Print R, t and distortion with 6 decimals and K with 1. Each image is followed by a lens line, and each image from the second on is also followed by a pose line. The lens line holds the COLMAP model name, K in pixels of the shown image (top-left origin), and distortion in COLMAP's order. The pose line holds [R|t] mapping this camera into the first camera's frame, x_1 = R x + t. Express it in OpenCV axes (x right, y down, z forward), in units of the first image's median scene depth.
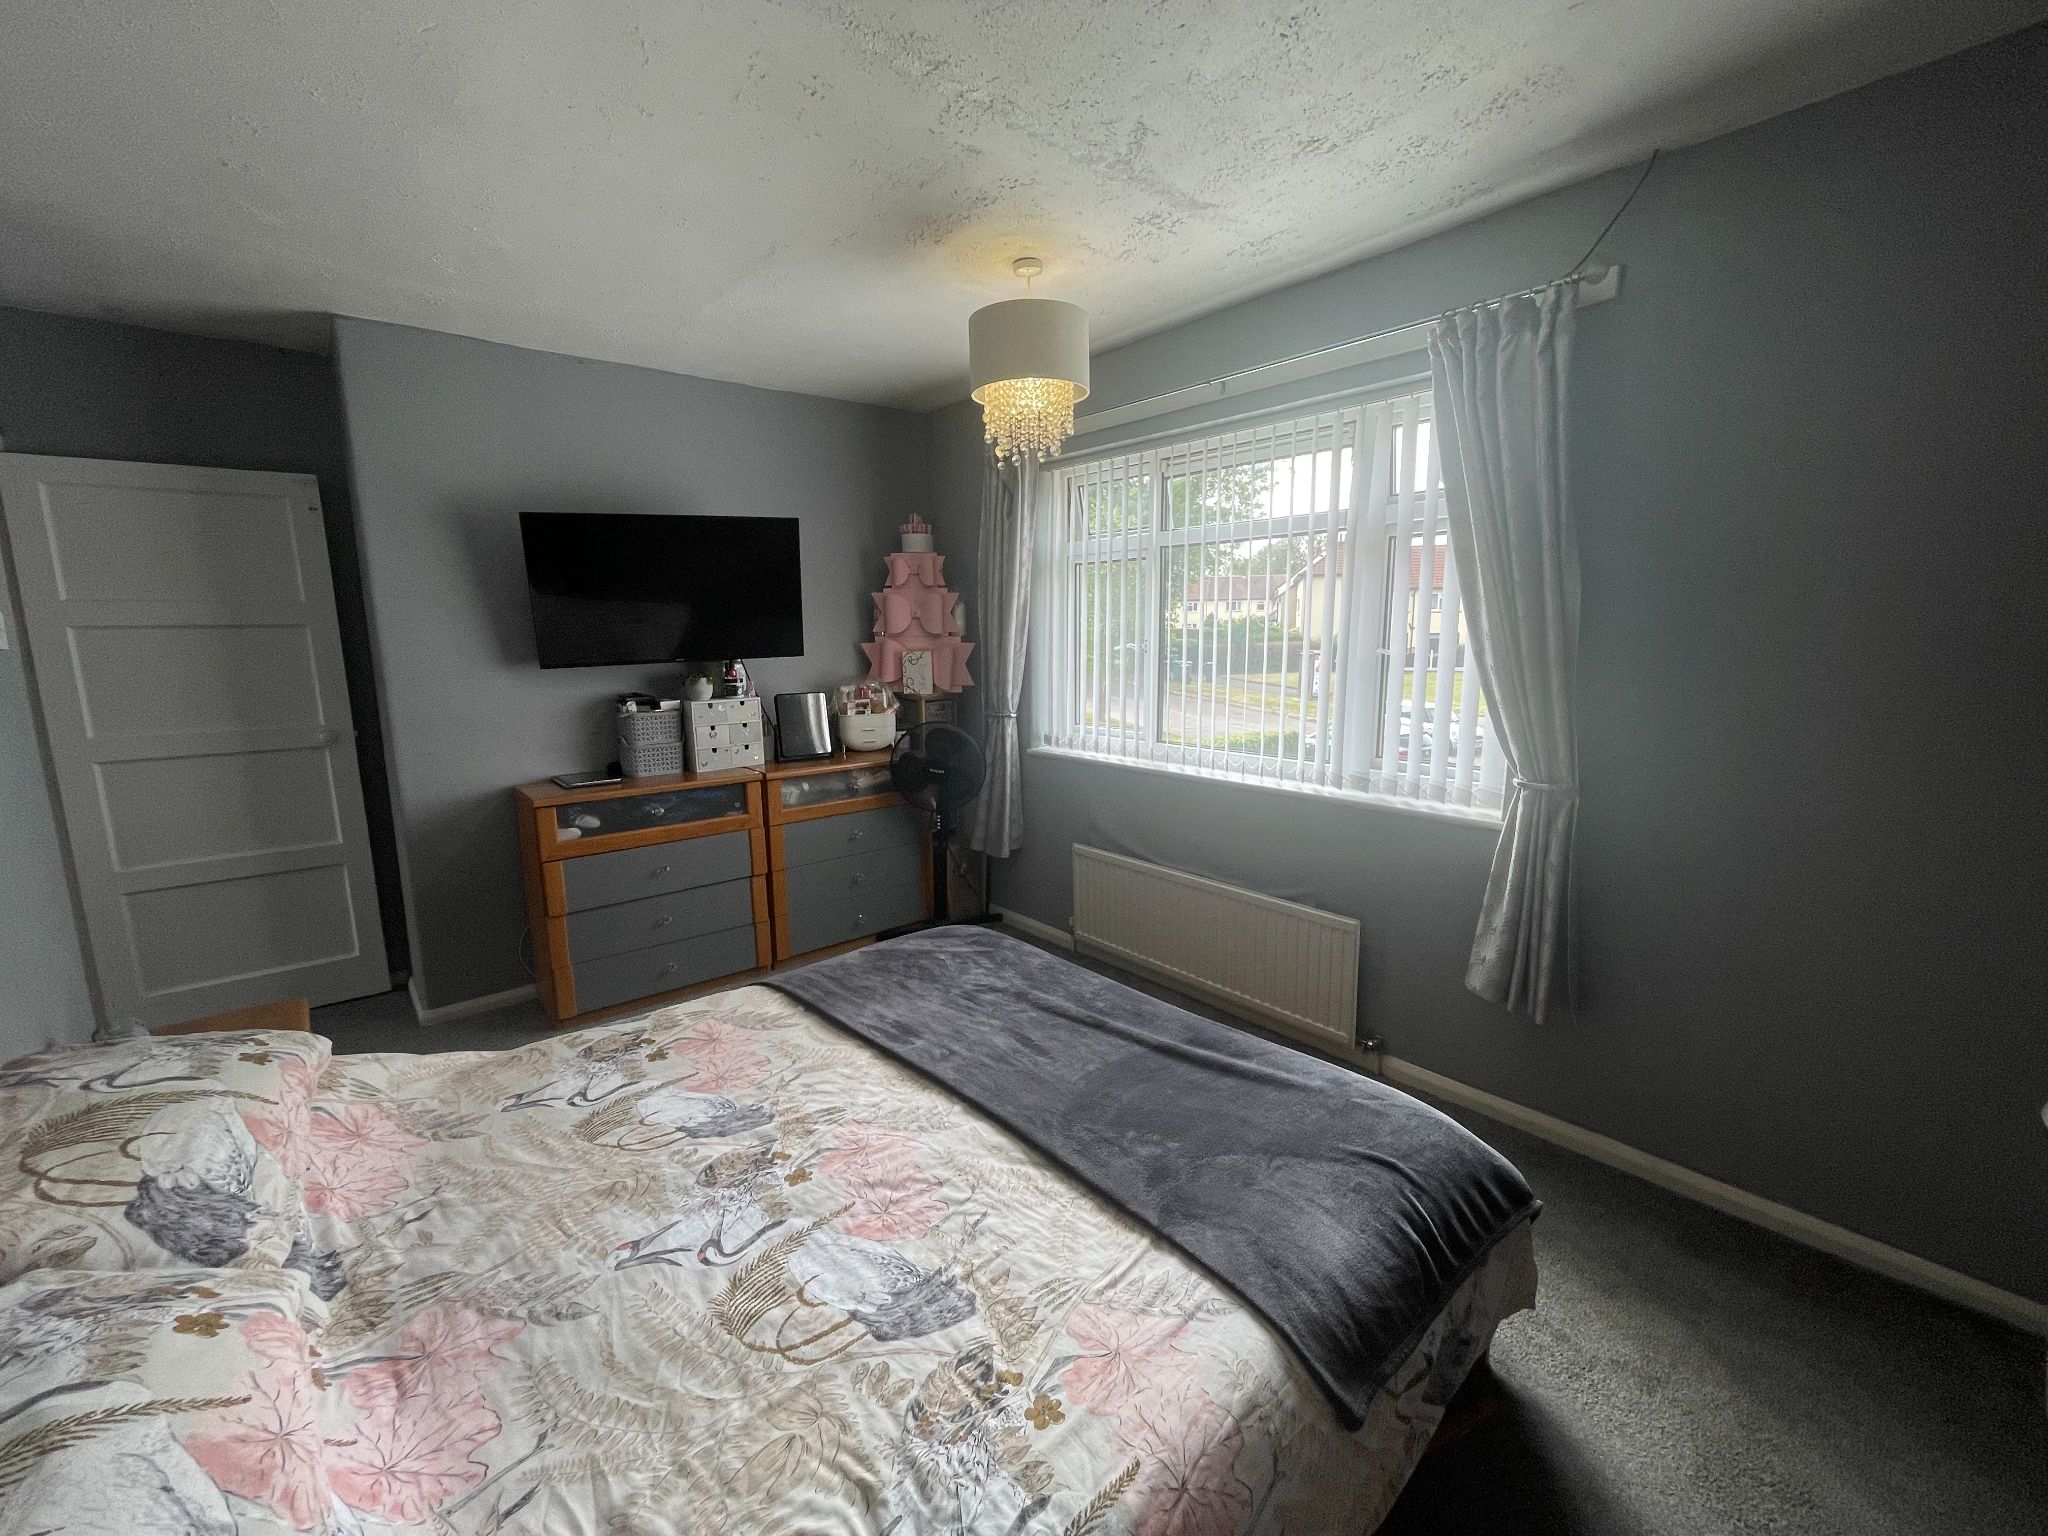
lens RADIAL K [[826.2, 0, 1028.6], [0, 826.2, 765.2], [0, 0, 1]] dist [-0.004244, 0.001587]
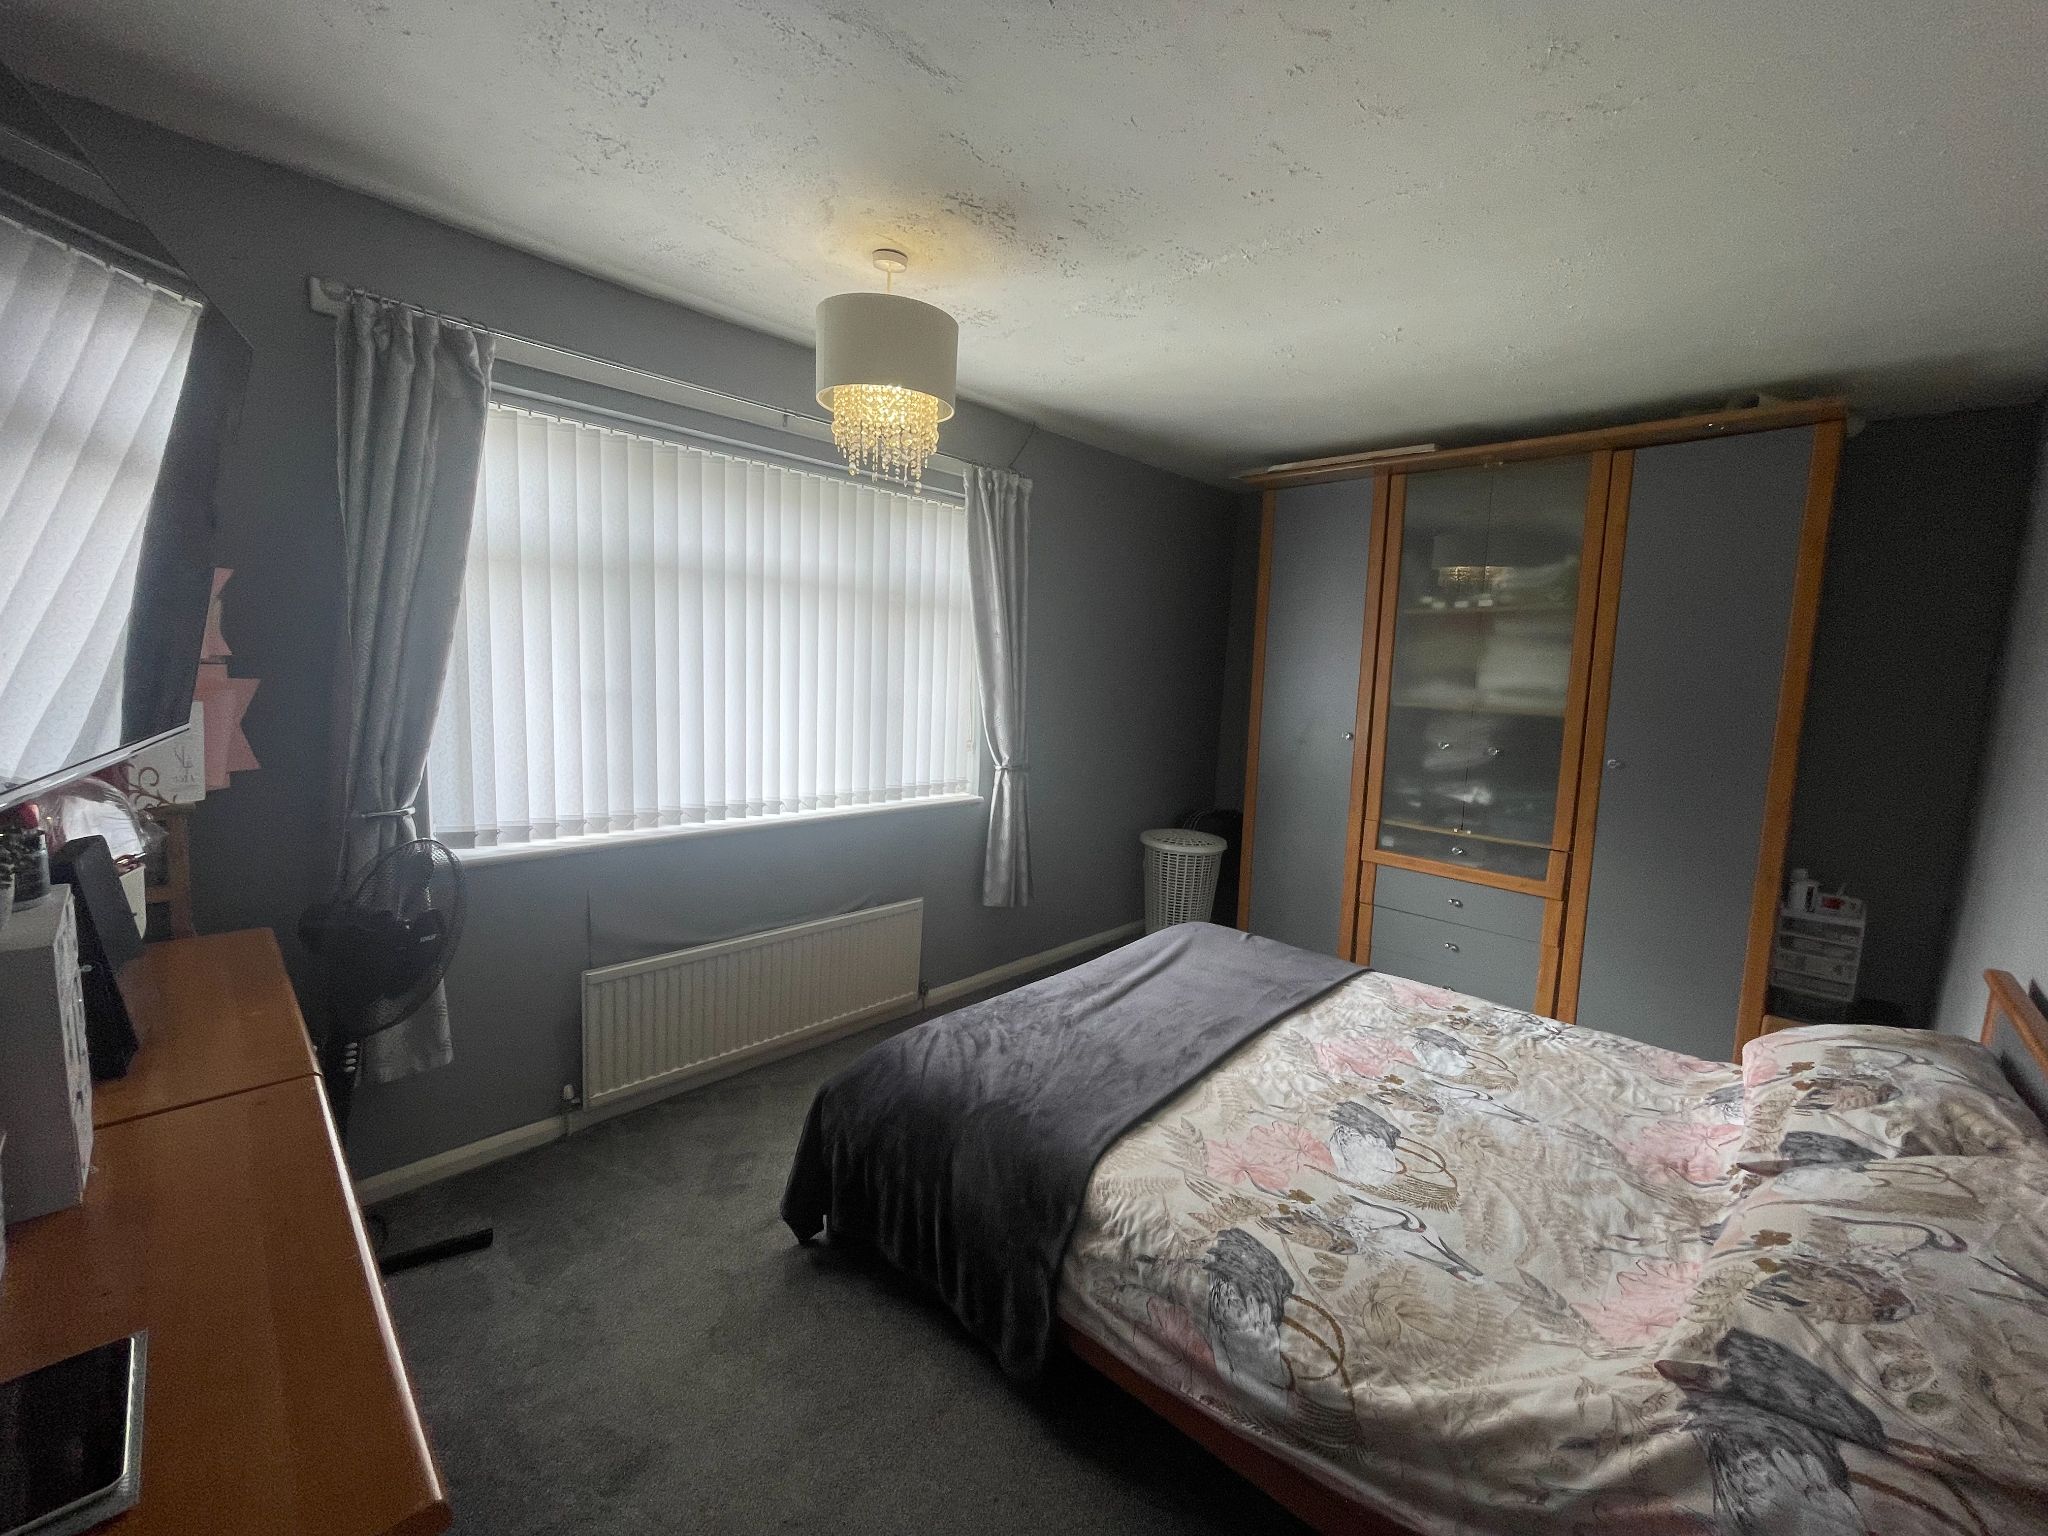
lens RADIAL K [[826.2, 0, 1017.9], [0, 826.2, 768.2], [0, 0, 1]] dist [-0.004244, 0.001587]
pose [[-0.081915, -0.121522, 0.989203, -1.535202], [0.120719, 0.984021, 0.130882, -0.286959], [-0.989301, 0.130136, -0.065936, 1.632758]]
